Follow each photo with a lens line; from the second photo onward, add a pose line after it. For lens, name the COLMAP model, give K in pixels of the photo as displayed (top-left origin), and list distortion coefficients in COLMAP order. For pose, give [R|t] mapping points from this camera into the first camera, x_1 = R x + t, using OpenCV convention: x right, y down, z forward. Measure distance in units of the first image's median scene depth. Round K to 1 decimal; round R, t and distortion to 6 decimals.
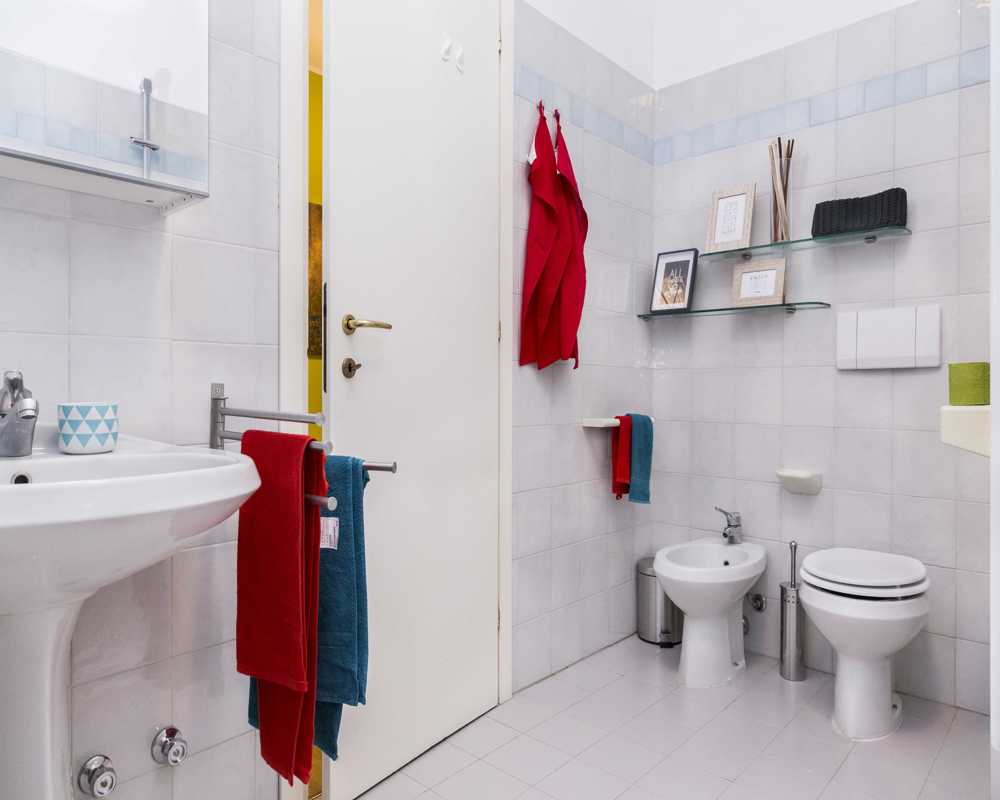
lens RADIAL K [[653.8, 0, 500.0], [0, 653.8, 400.0], [0, 0, 1]] dist [-0.003345, 0.003884]
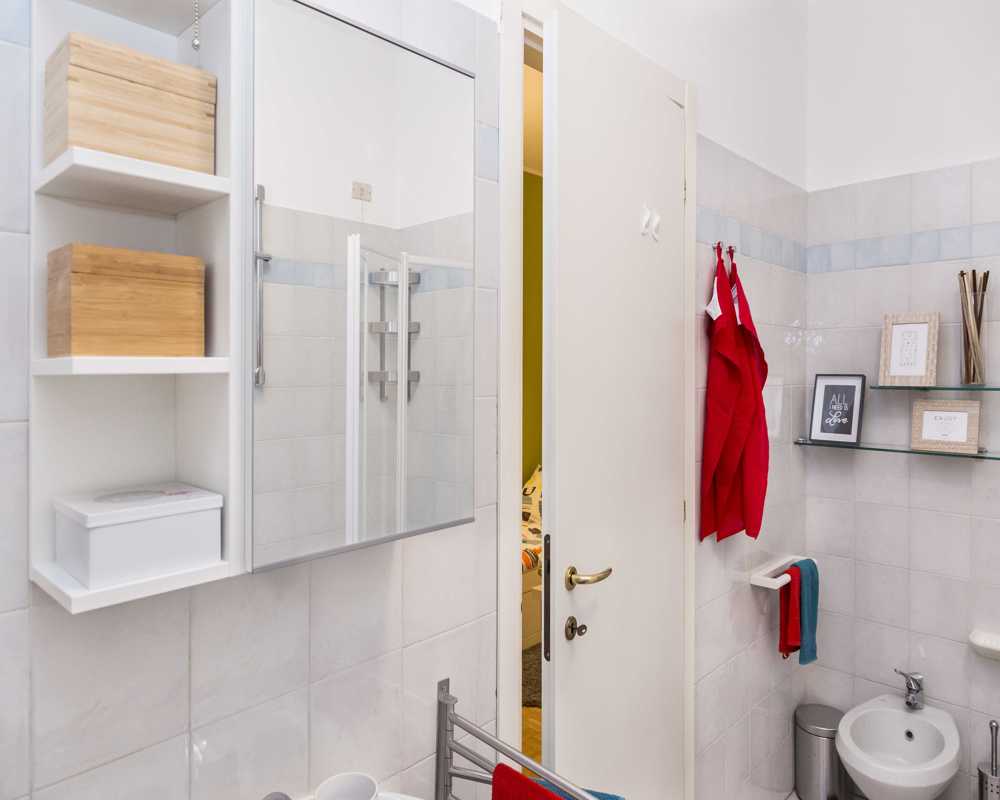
lens RADIAL K [[667.4, 0, 512.9], [0, 667.4, 375.6], [0, 0, 1]] dist [0.001828, 0.001749]
pose [[0.999869, -0.000743, -0.016155, -0.191024], [0.000609, 0.999965, -0.008315, -0.245995], [0.016161, 0.008304, 0.999835, 0.068806]]
